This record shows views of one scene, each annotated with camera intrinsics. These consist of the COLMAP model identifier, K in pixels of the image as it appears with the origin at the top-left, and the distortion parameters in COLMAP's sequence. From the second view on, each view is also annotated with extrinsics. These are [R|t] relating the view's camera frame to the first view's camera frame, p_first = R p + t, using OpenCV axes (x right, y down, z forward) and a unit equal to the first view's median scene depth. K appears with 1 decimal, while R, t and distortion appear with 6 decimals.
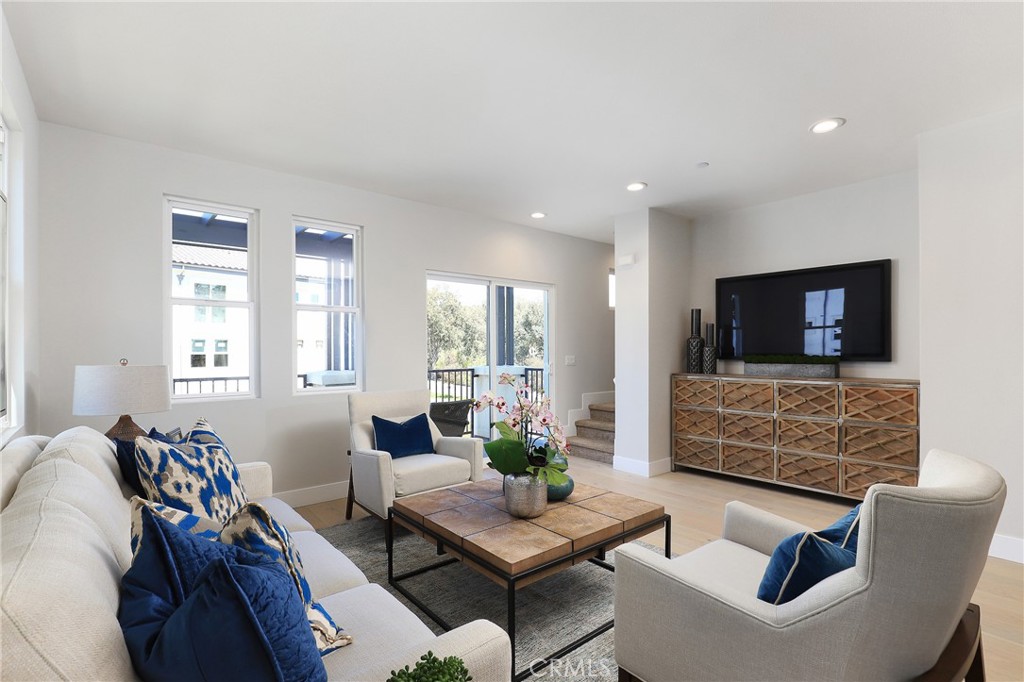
lens RADIAL K [[473.0, 0, 506.6], [0, 473.0, 348.3], [0, 0, 1]] dist [-0.002371, -0.000217]
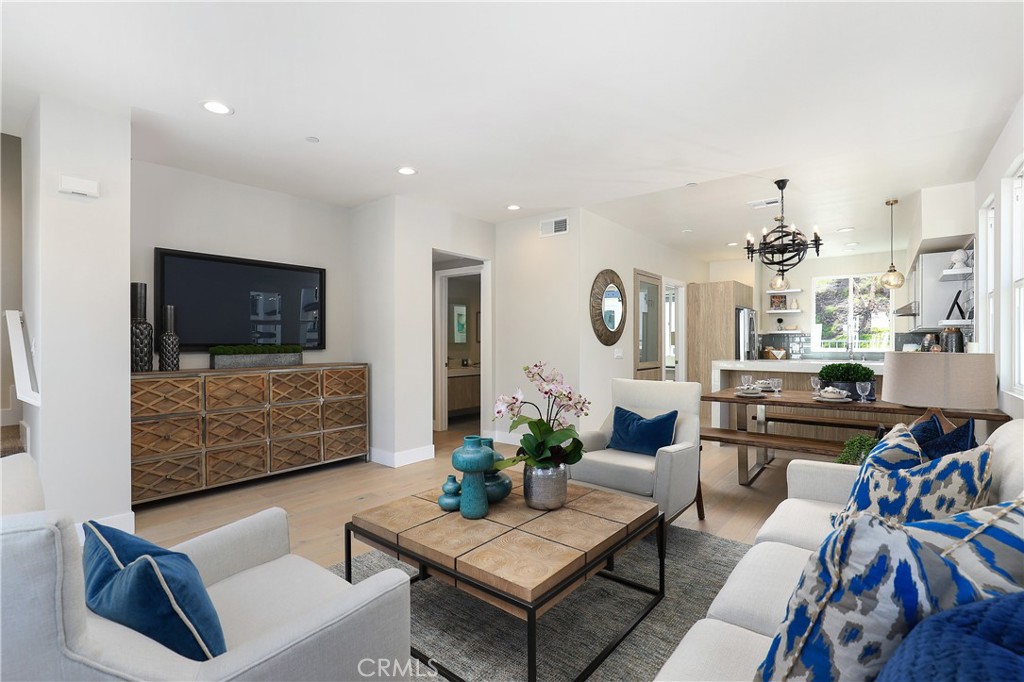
lens RADIAL K [[473.0, 0, 506.6], [0, 473.0, 348.3], [0, 0, 1]] dist [-0.002371, -0.000217]
pose [[-0.181668, -0.005930, 0.983342, -0.499529], [-0.000126, 0.999982, 0.006007, 0.015632], [-0.983360, 0.000967, -0.181665, 0.708529]]
